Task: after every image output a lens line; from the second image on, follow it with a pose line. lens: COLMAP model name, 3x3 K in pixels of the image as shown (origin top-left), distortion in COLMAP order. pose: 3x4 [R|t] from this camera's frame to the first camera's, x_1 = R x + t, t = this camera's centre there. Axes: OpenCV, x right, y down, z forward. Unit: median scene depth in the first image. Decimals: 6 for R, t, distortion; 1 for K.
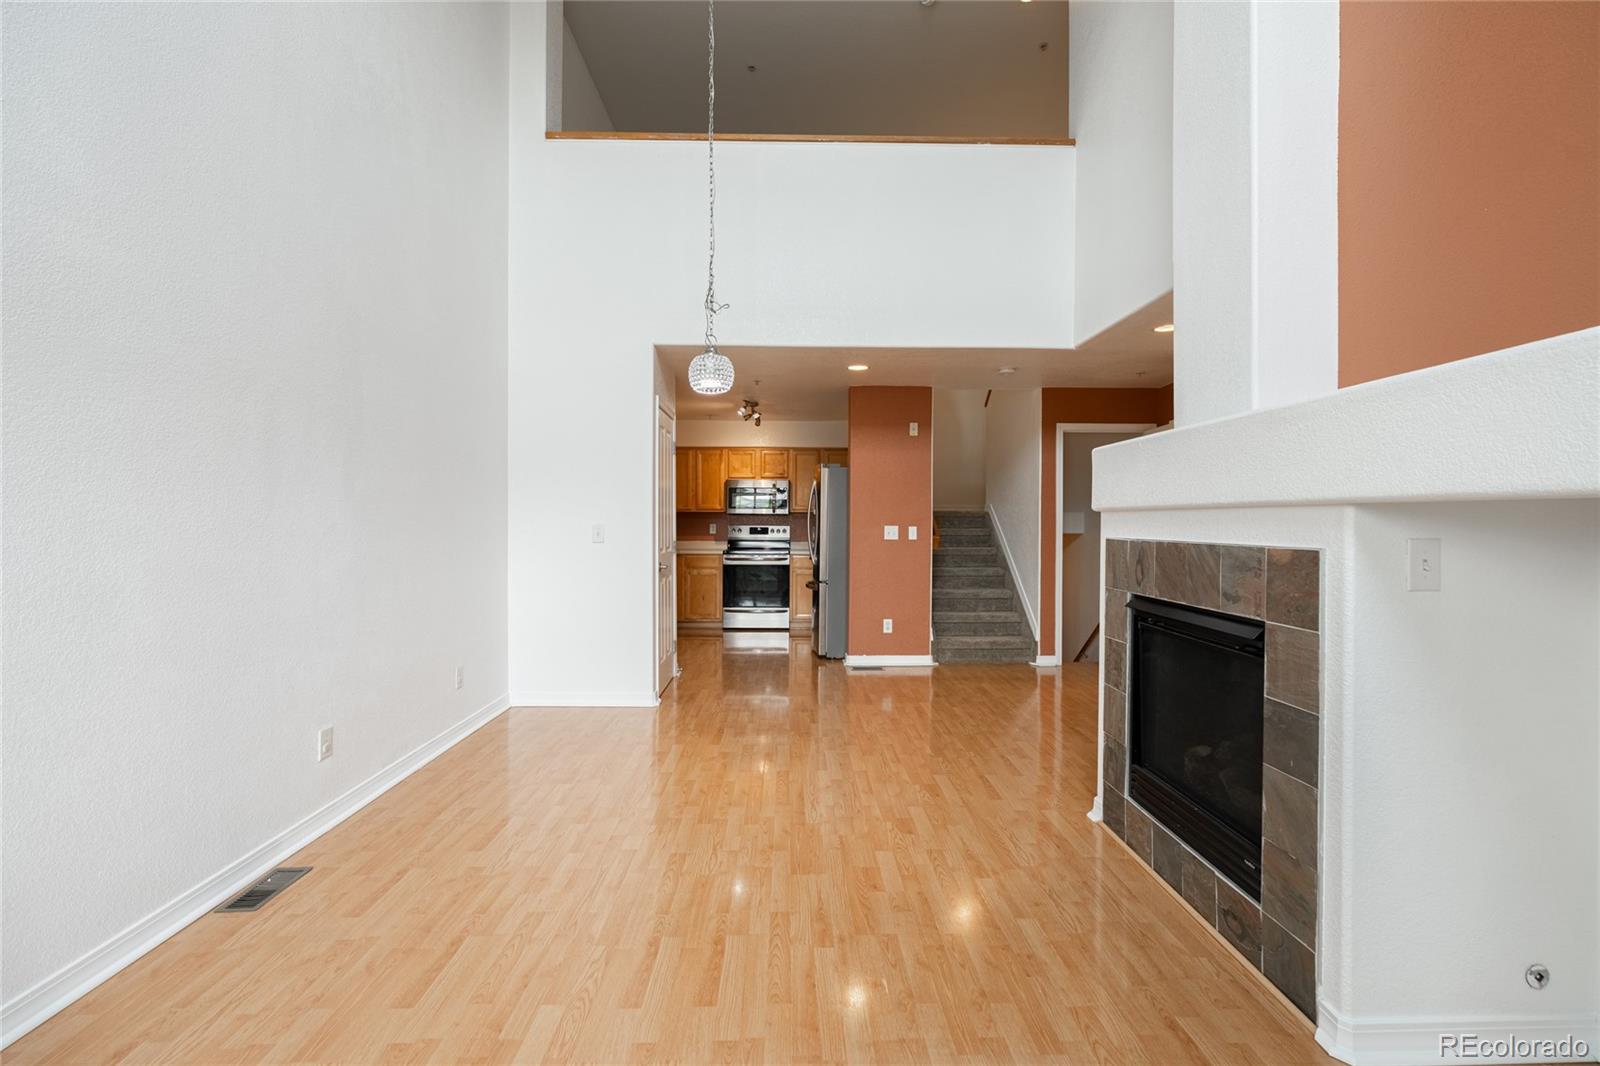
lens RADIAL K [[726.6, 0, 806.5], [0, 726.6, 531.3], [0, 0, 1]] dist [-0.002220, 0.000340]
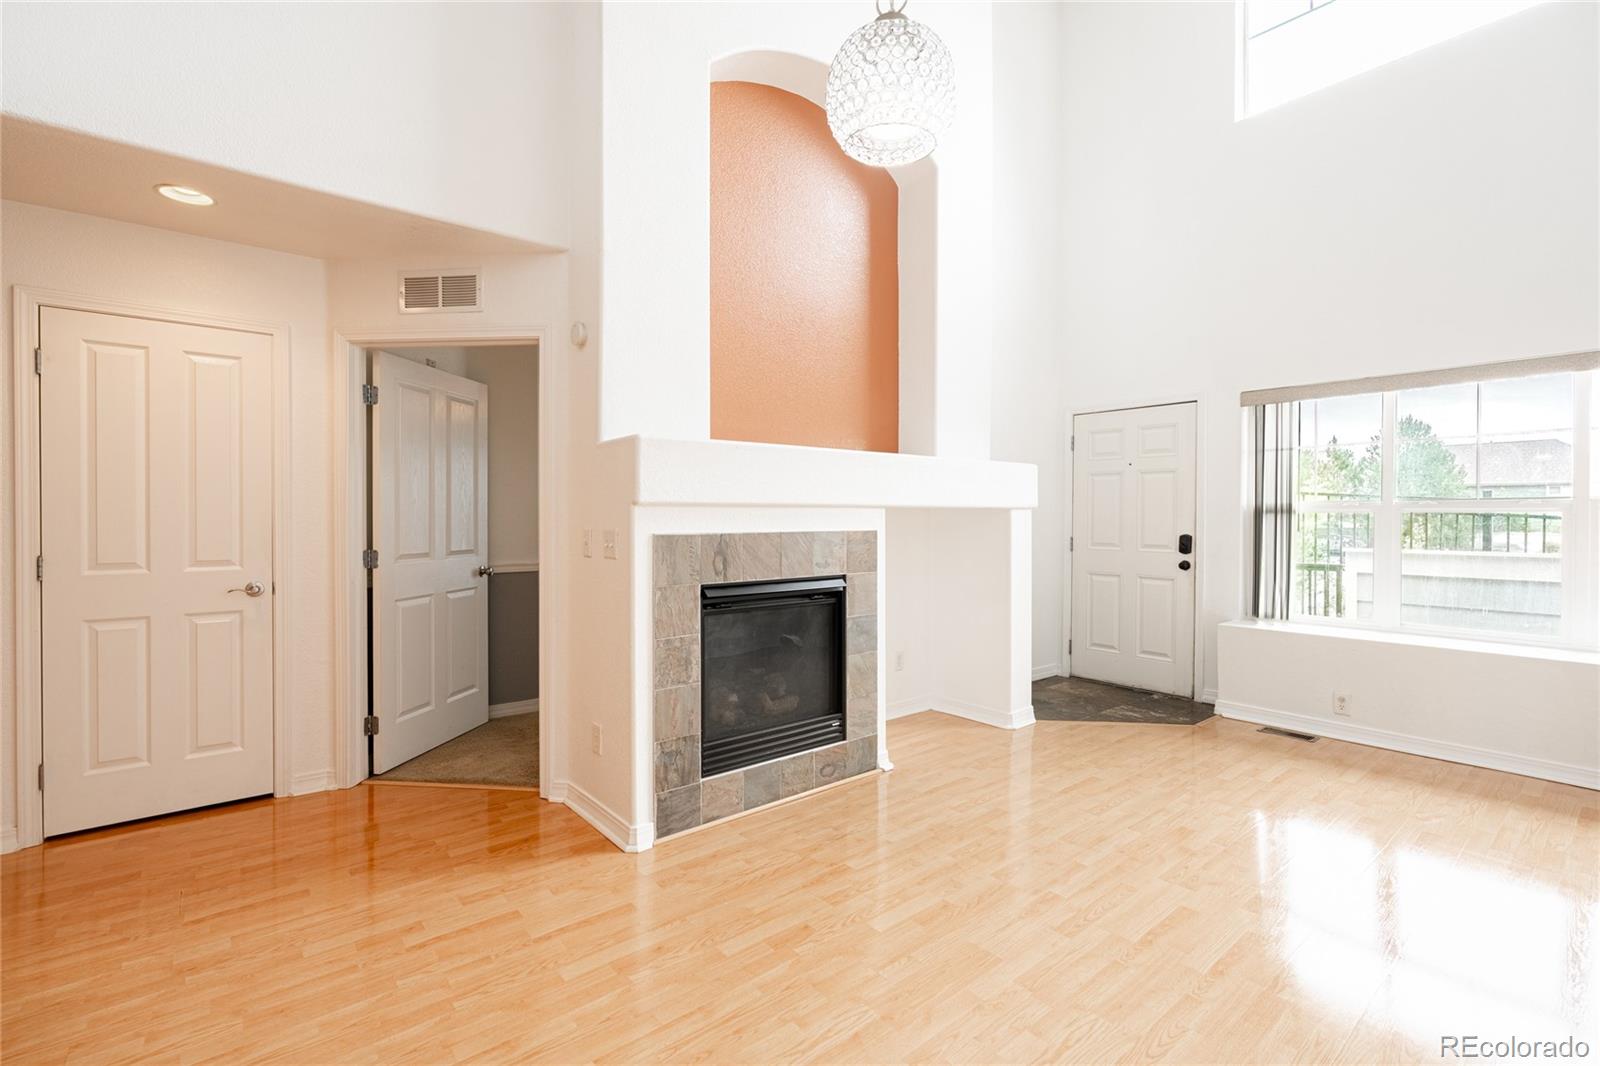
lens RADIAL K [[726.6, 0, 800.2], [0, 726.6, 521.6], [0, 0, 1]] dist [-0.002220, 0.000340]
pose [[-0.624758, -0.008197, 0.780775, -0.477532], [0.008573, 0.999813, 0.017356, -0.024123], [-0.780771, 0.017536, -0.624571, 1.588950]]
